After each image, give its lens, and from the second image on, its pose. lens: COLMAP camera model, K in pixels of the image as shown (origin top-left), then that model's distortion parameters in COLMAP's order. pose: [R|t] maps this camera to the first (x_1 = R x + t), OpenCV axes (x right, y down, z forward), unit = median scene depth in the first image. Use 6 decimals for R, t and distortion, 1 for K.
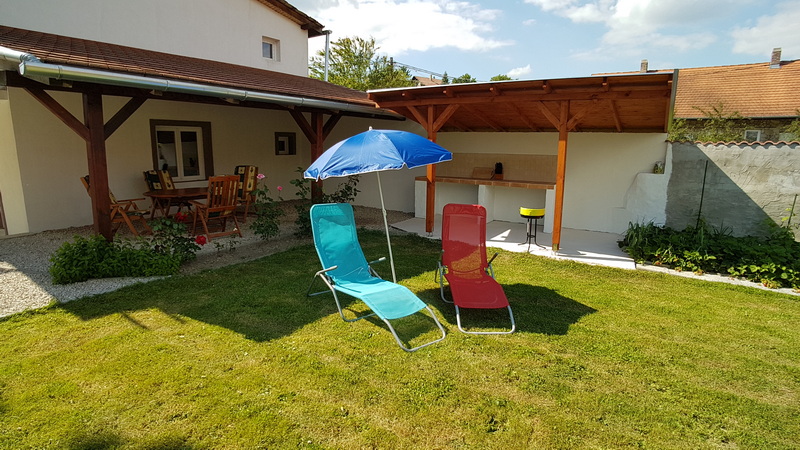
lens RADIAL K [[412.5, 0, 392.0], [0, 412.5, 220.0], [0, 0, 1]] dist [-0.074971, 0.010552]
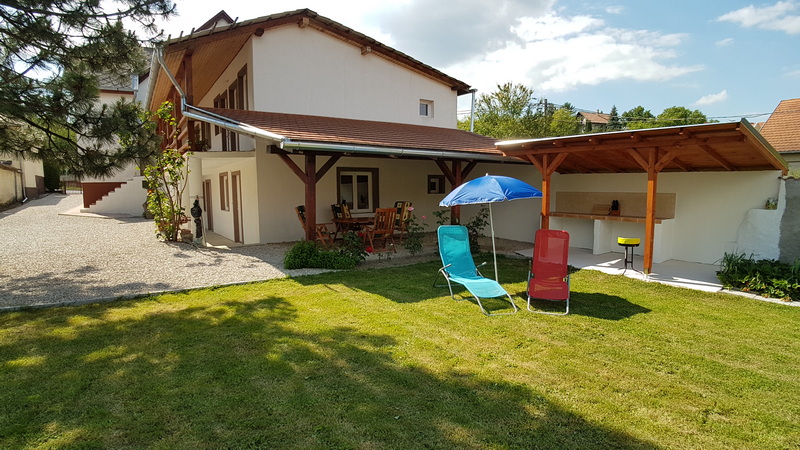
lens RADIAL K [[412.5, 0, 401.1], [0, 412.5, 224.0], [0, 0, 1]] dist [-0.074971, 0.010552]
pose [[0.936862, 0.021184, -0.349056, 0.159580], [-0.050703, 0.995845, -0.075648, 0.062043], [0.346003, 0.088570, 0.934044, -0.365599]]
